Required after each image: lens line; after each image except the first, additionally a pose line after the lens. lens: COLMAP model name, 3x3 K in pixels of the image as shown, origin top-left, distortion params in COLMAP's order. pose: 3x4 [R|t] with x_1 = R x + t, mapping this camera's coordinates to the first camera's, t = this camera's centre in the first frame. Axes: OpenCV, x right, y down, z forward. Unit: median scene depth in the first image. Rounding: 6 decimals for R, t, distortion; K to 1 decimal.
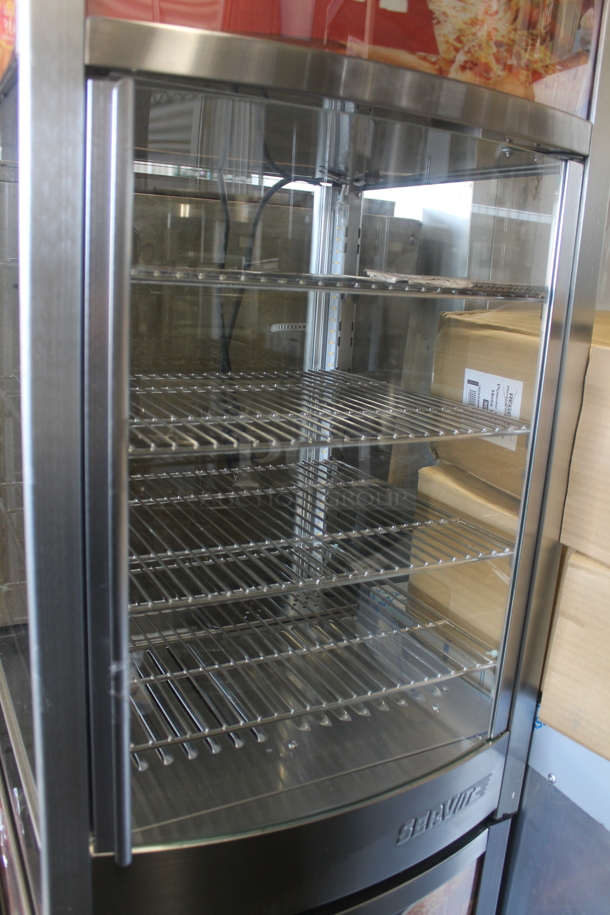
lens RADIAL K [[771.7, 0, 305.0], [0, 771.7, 457.5], [0, 0, 1]] dist [-0.160107, 0.134783]
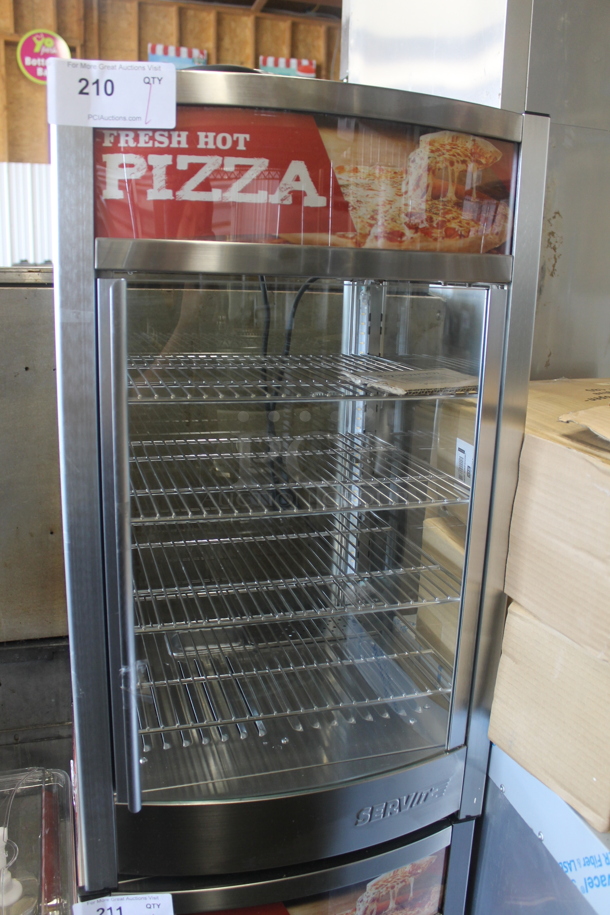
lens RADIAL K [[771.7, 0, 305.0], [0, 771.7, 457.5], [0, 0, 1]] dist [-0.160107, 0.134783]
pose [[0.981438, 0.014830, -0.191207, 0.246244], [-0.017864, 0.999740, -0.014150, -0.077623], [0.190947, 0.017303, 0.981448, -0.246144]]
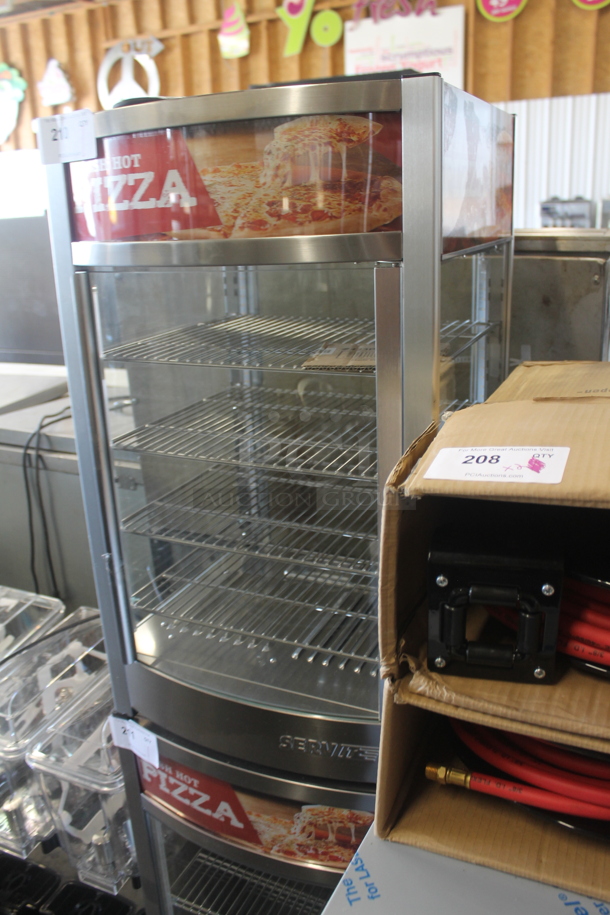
lens RADIAL K [[771.7, 0, 305.0], [0, 771.7, 457.5], [0, 0, 1]] dist [-0.160107, 0.134783]
pose [[0.595614, 0.169697, -0.785141, 1.086829], [-0.118054, 0.985309, 0.123404, -0.194145], [0.794549, 0.019187, 0.606897, 0.134798]]
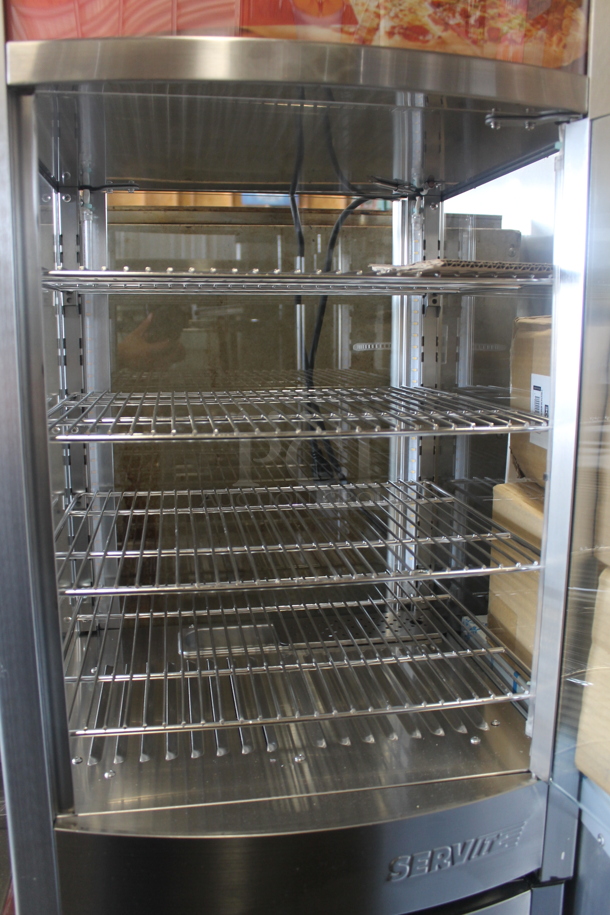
lens RADIAL K [[764.0, 0, 309.3], [0, 764.0, 453.5], [0, 0, 1]] dist [-0.141087, 0.116052]
pose [[0.948812, -0.007451, -0.315754, 0.288676], [-0.018041, 0.996811, -0.077733, 0.065664], [0.315327, 0.079450, 0.945651, 0.074461]]
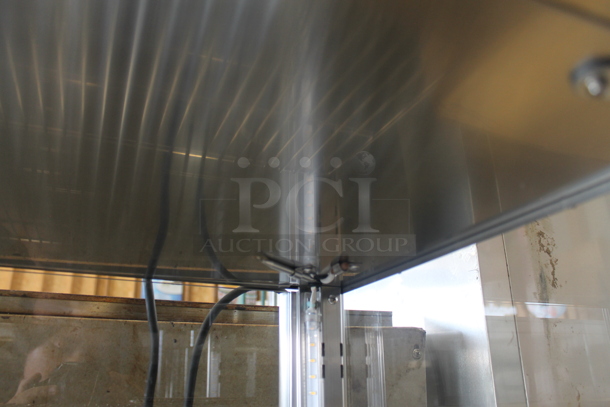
lens RADIAL K [[509.3, 0, 305.0], [0, 509.3, 203.5], [0, 0, 1]] dist [-0.141087, 0.116052]
pose [[0.992371, -0.106531, -0.062063, 0.108517], [0.053544, 0.825825, -0.561379, -0.185512], [0.111058, 0.553773, 0.825228, 0.684423]]
